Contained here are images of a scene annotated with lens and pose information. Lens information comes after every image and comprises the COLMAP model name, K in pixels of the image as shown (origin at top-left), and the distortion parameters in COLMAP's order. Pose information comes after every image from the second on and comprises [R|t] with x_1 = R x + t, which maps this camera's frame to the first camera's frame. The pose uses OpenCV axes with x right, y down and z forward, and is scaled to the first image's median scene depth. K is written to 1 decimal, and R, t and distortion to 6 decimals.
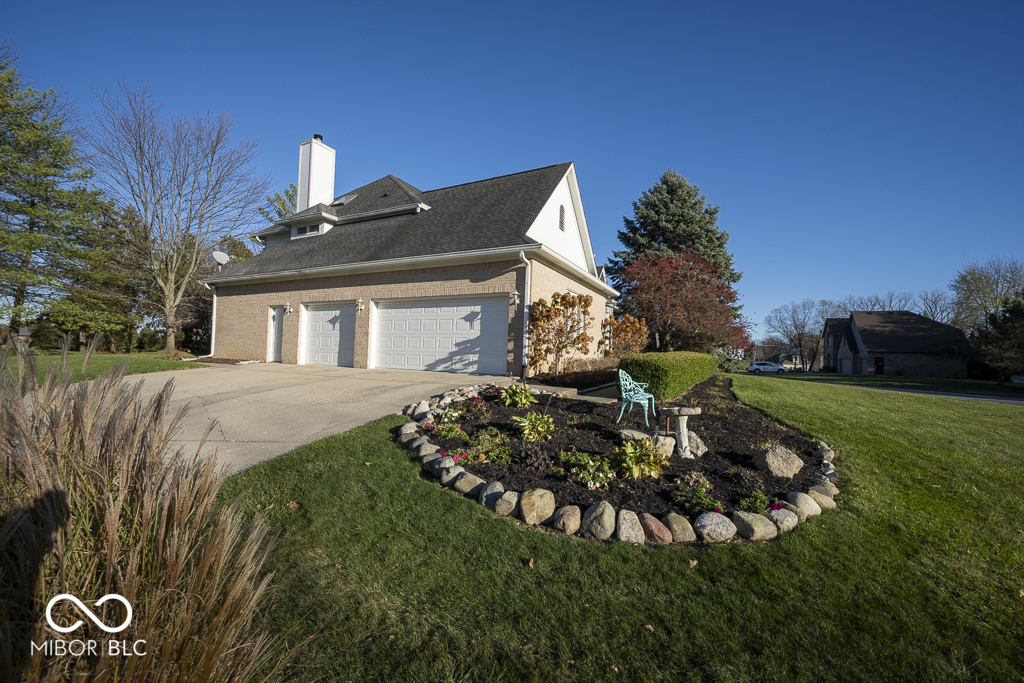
lens RADIAL K [[410.2, 0, 523.2], [0, 410.2, 346.2], [0, 0, 1]] dist [0.000529, -0.000135]
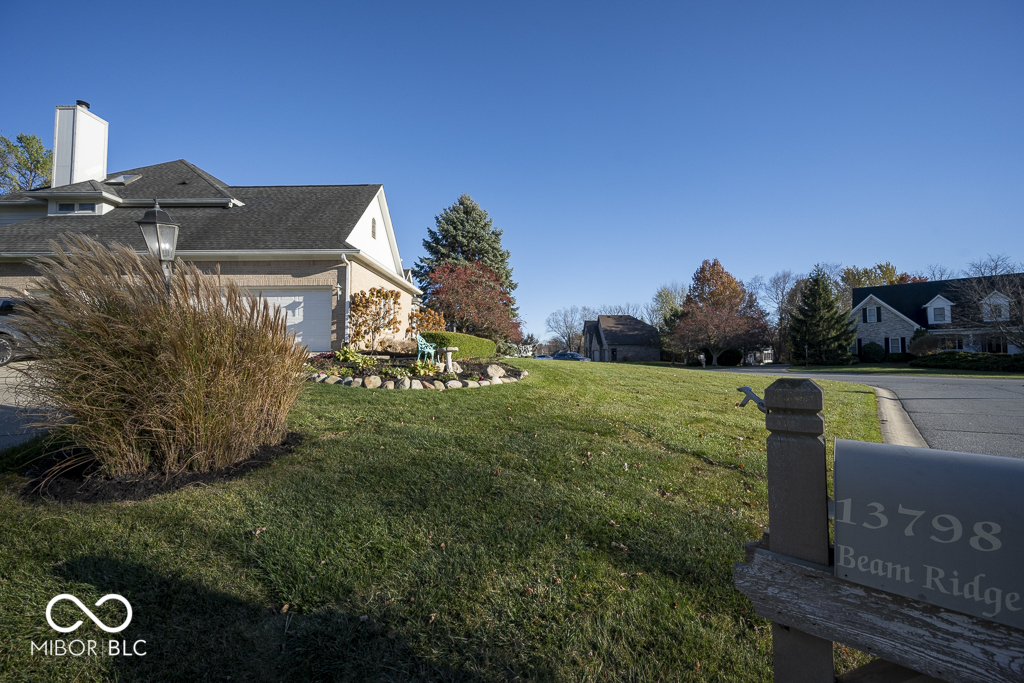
lens RADIAL K [[410.2, 0, 523.2], [0, 410.2, 346.2], [0, 0, 1]] dist [0.000529, -0.000135]
pose [[0.899385, -0.013289, 0.436955, -0.042584], [0.017474, 0.999832, -0.005560, 0.051798], [-0.436807, 0.012636, 0.899466, -0.278658]]
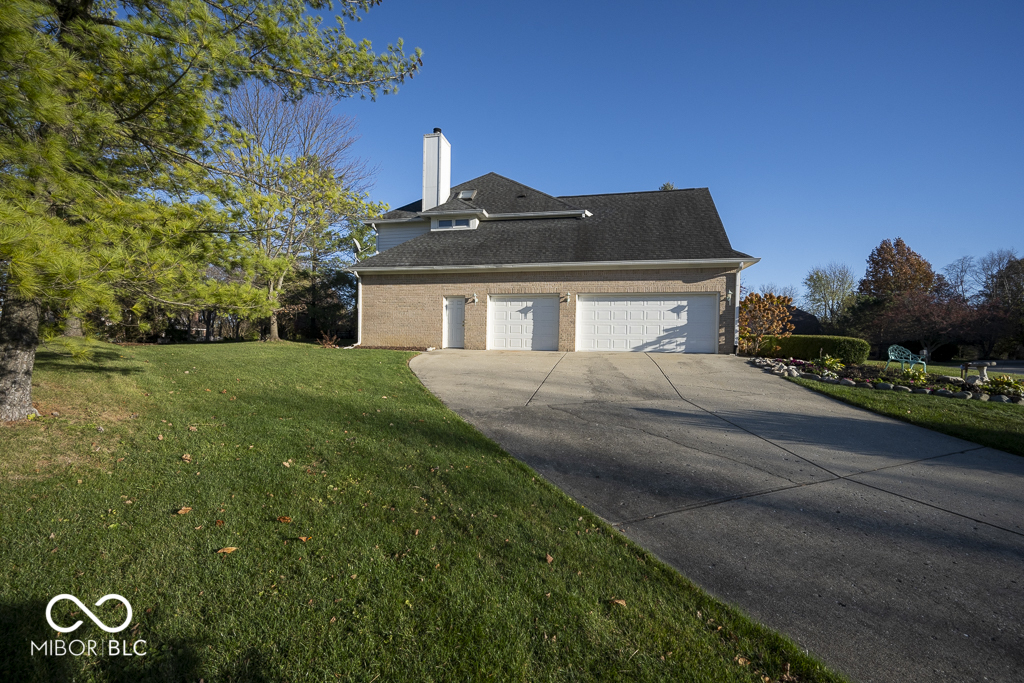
lens RADIAL K [[410.2, 0, 523.2], [0, 410.2, 346.2], [0, 0, 1]] dist [0.000529, -0.000135]
pose [[0.959659, -0.019275, 0.280506, -0.748871], [0.009045, 0.999248, 0.037717, -0.006067], [-0.281022, -0.033659, 0.959111, -0.087049]]
